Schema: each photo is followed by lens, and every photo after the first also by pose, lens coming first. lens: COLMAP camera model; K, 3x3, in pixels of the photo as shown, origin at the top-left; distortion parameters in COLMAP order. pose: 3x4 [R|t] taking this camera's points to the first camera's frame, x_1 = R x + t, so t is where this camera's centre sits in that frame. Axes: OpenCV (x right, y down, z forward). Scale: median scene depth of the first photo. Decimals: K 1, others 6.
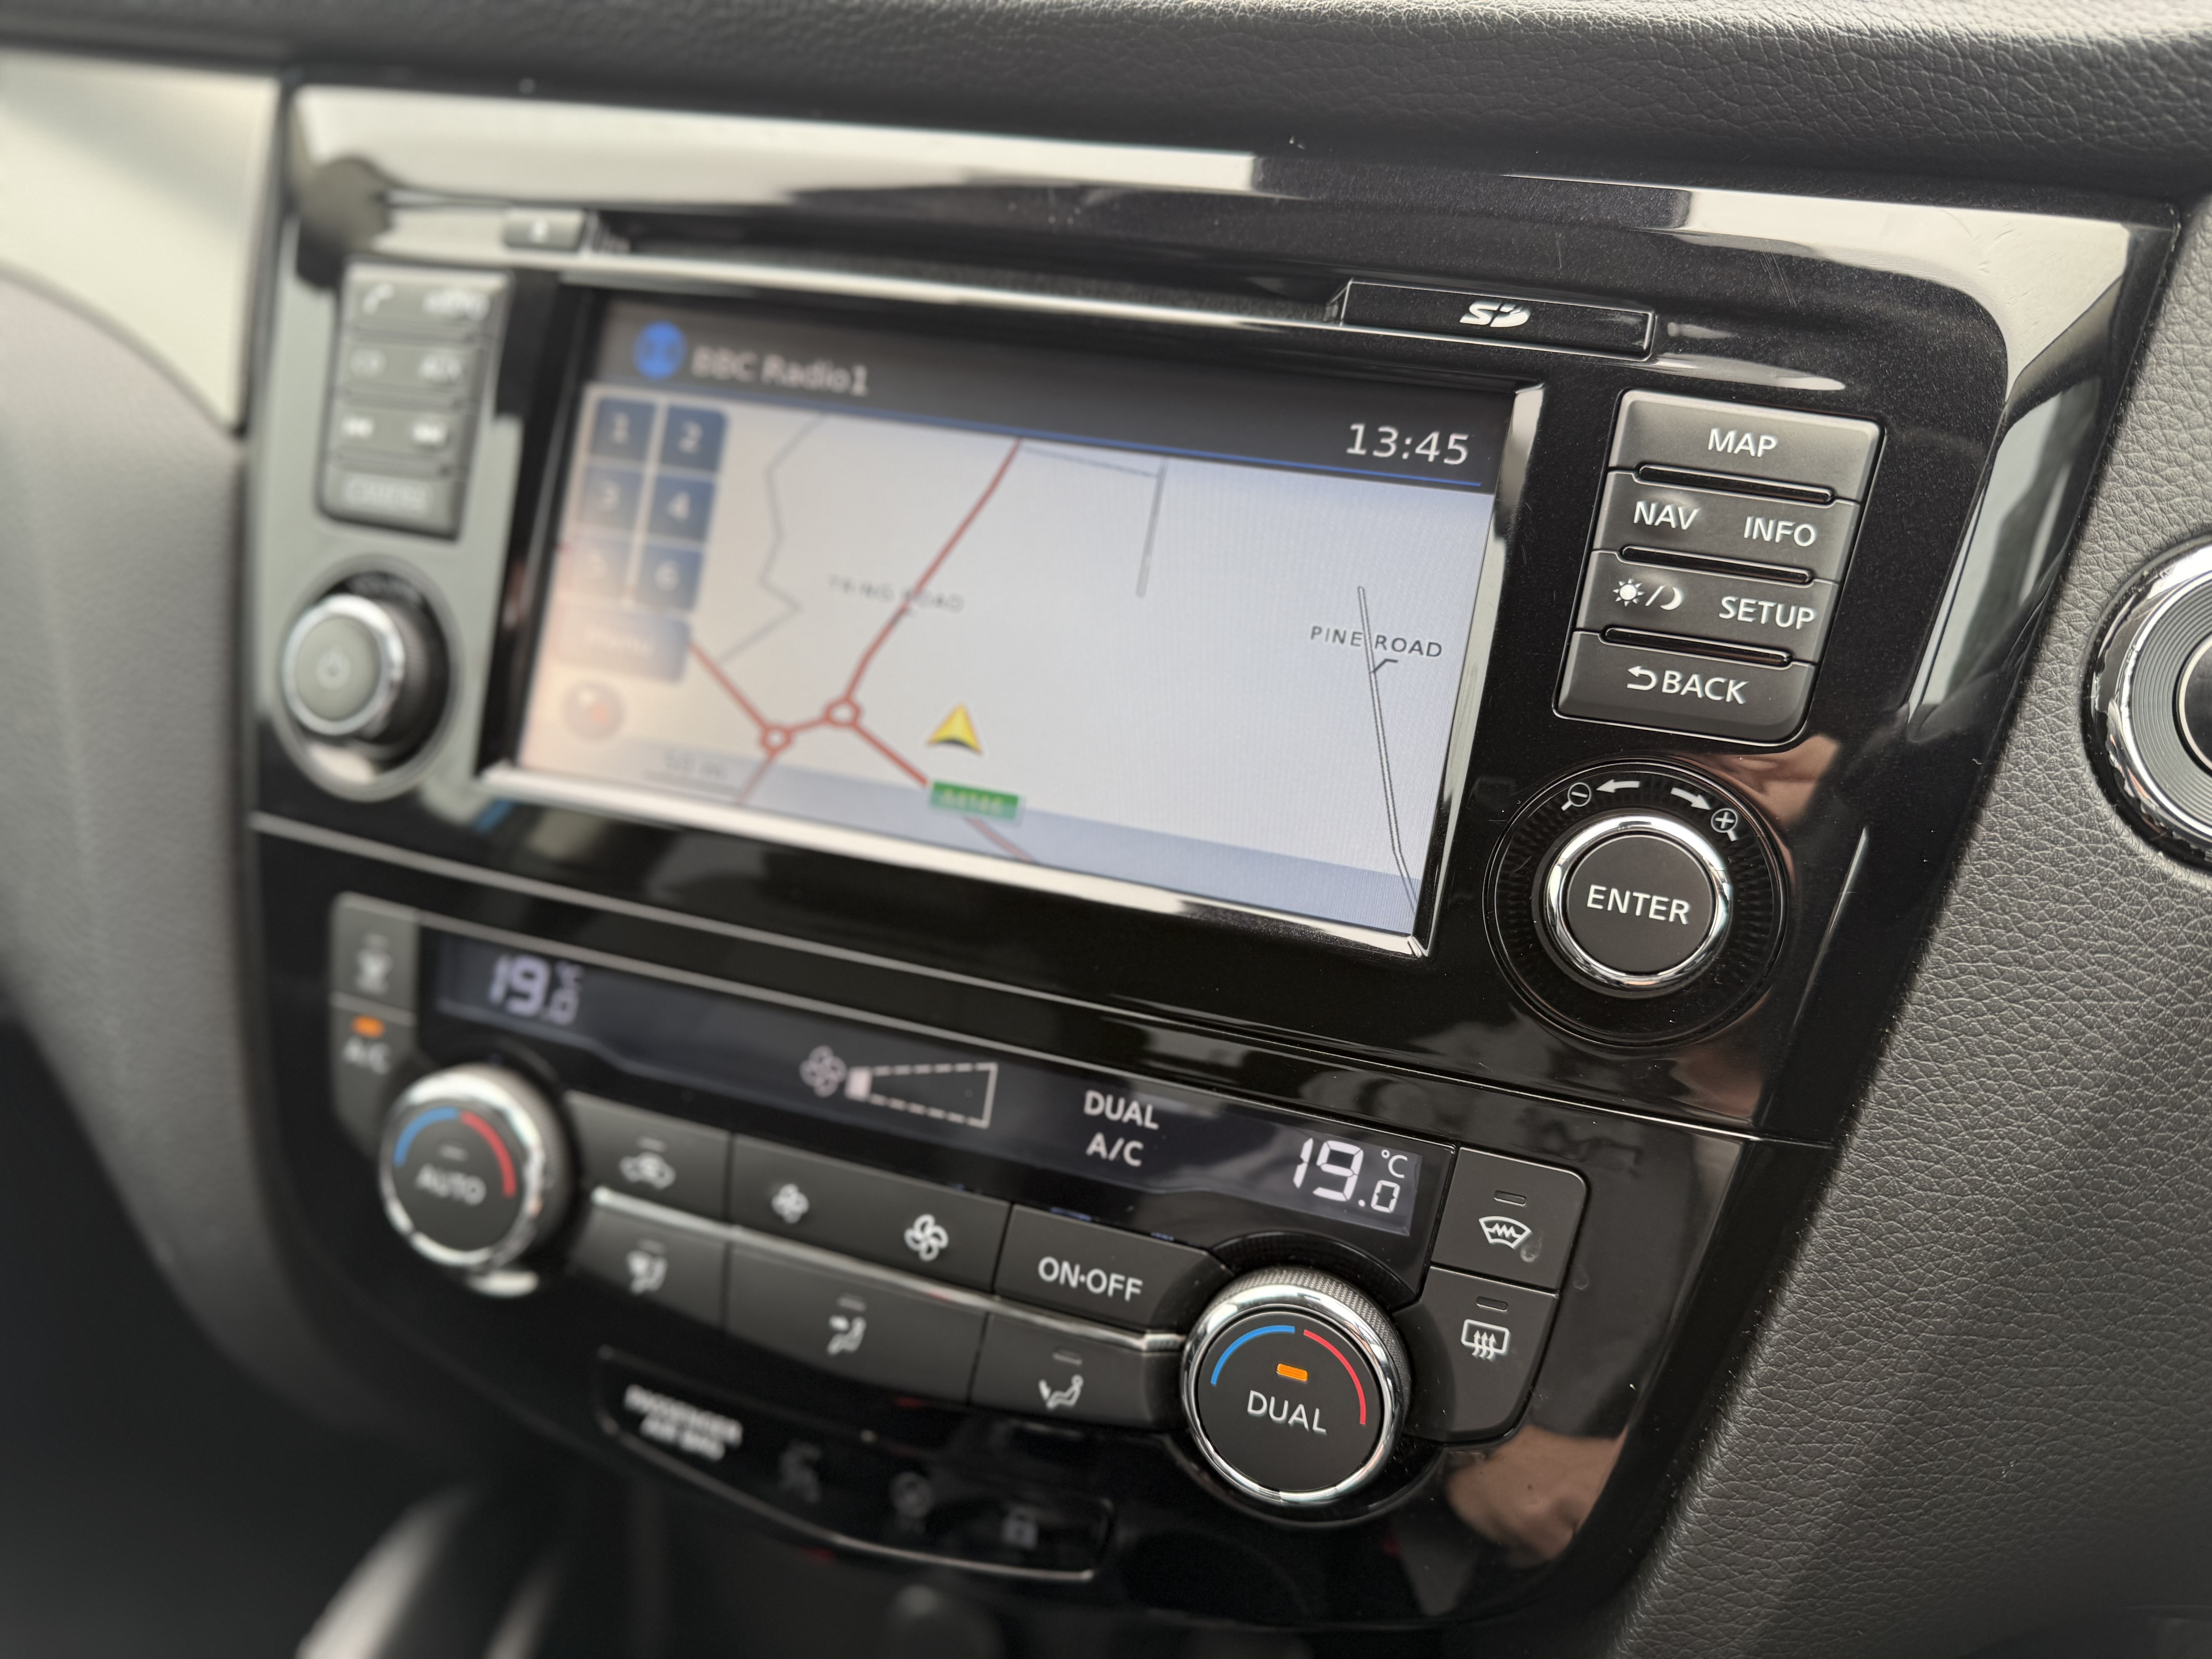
lens RADIAL K [[1568.9, 0, 1110.5], [0, 1568.9, 834.1], [0, 0, 1]] dist [0.019849, -0.047049]
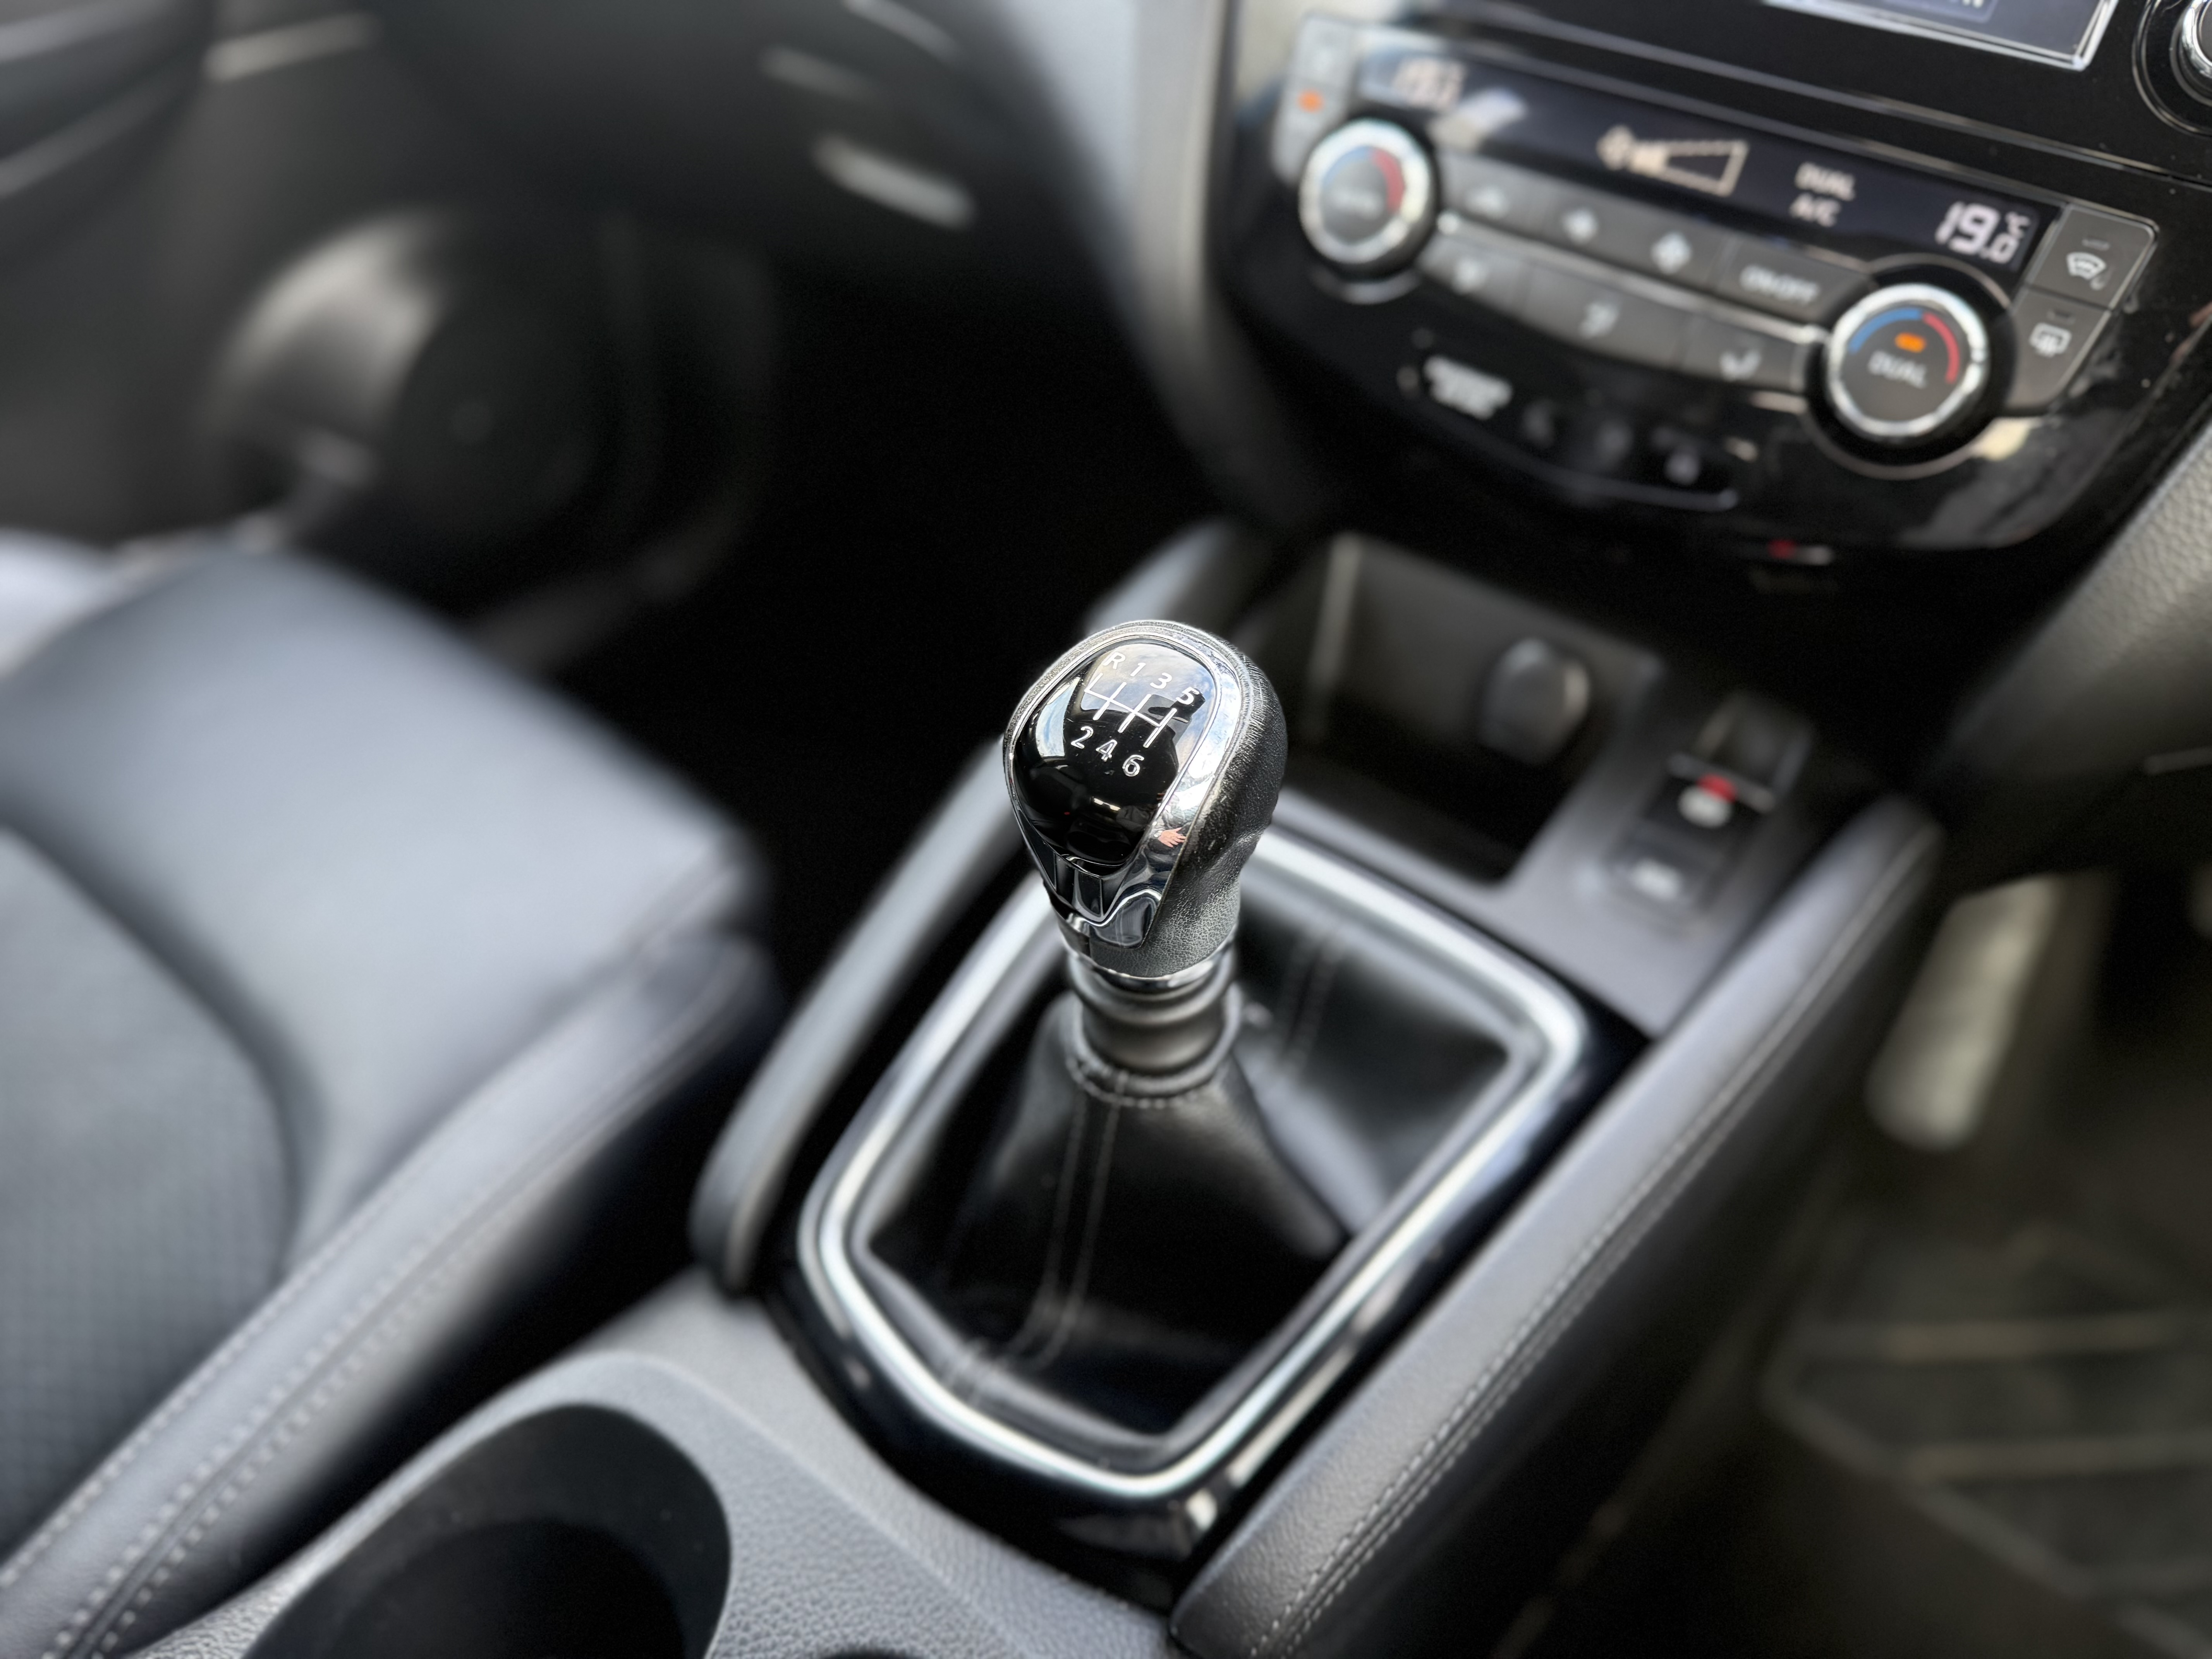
lens RADIAL K [[1568.9, 0, 1187.3], [0, 1568.9, 813.7], [0, 0, 1]] dist [0.019849, -0.047049]
pose [[0.948488, 0.225914, -0.222111, -0.106095], [-0.176163, 0.958786, 0.222926, 0.546731], [0.263319, -0.172315, 0.949195, -0.702643]]
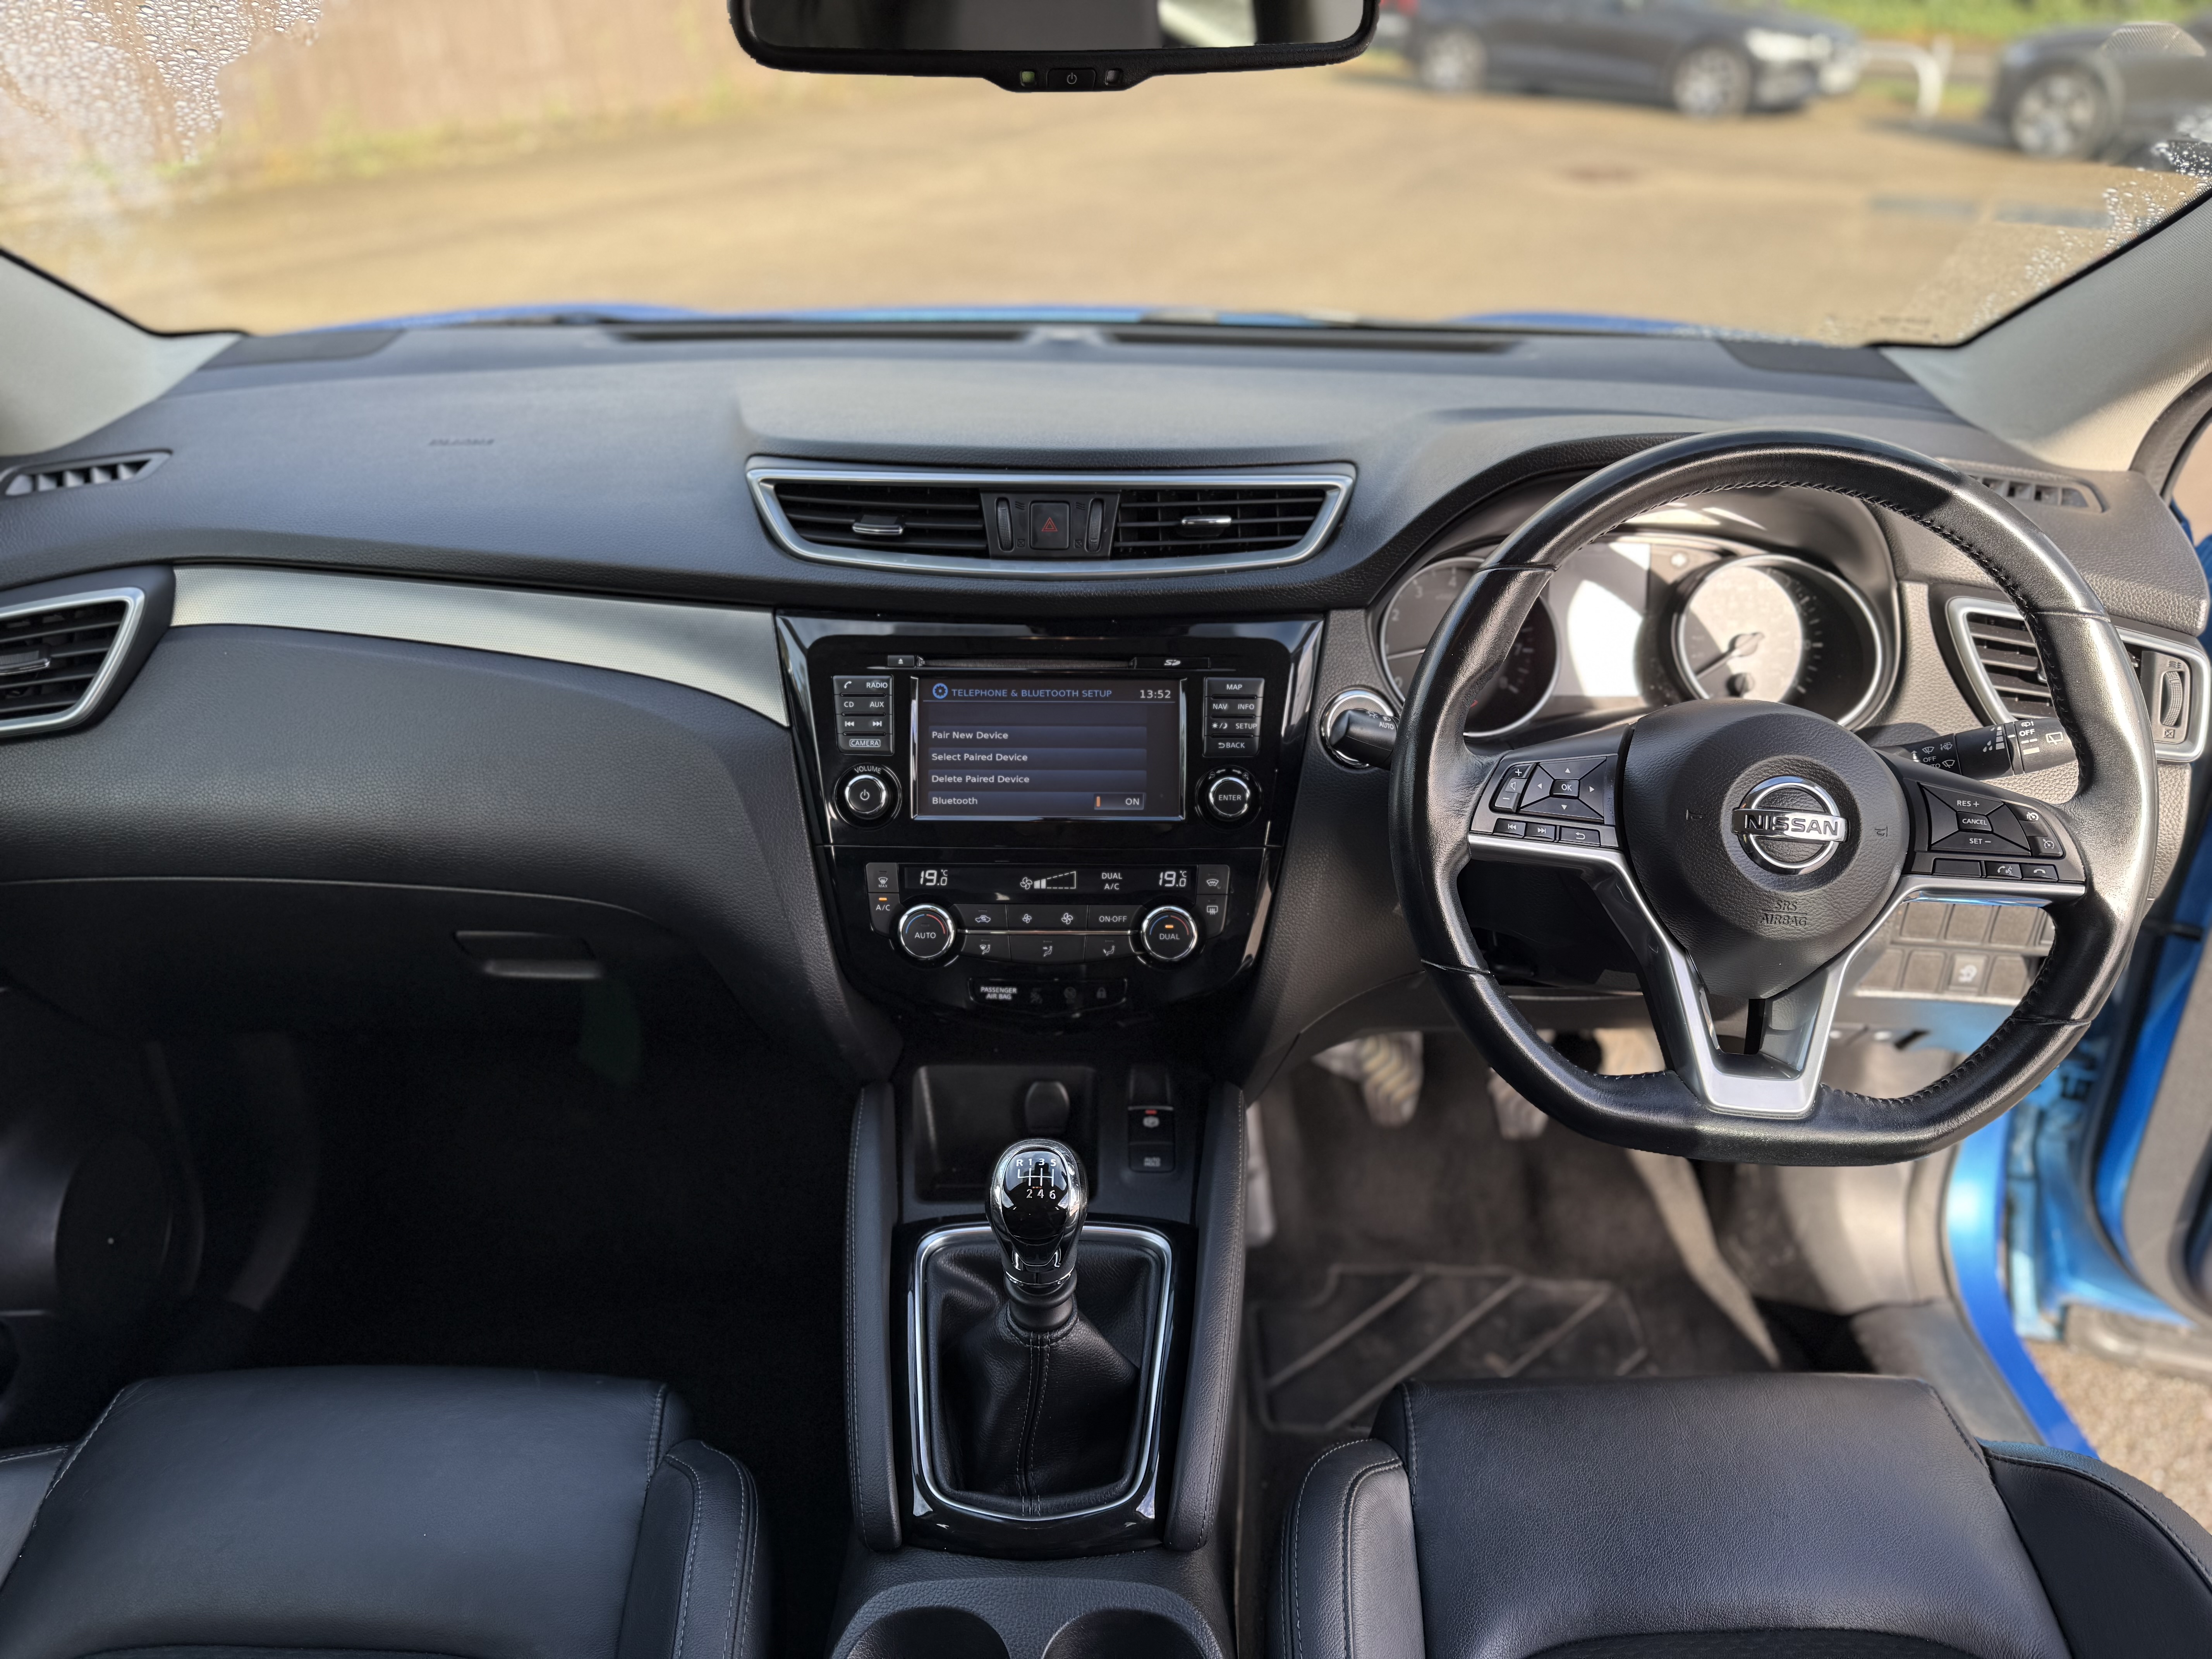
lens RADIAL K [[1515.7, 0, 1093.1], [0, 1515.7, 797.7], [0, 0, 1]] dist [0.045814, -0.008233]
pose [[0.955854, -0.161603, 0.245413, -0.939409], [0.168639, 0.985647, -0.007783, 0.011199], [-0.240633, 0.048825, 0.969387, -2.647916]]
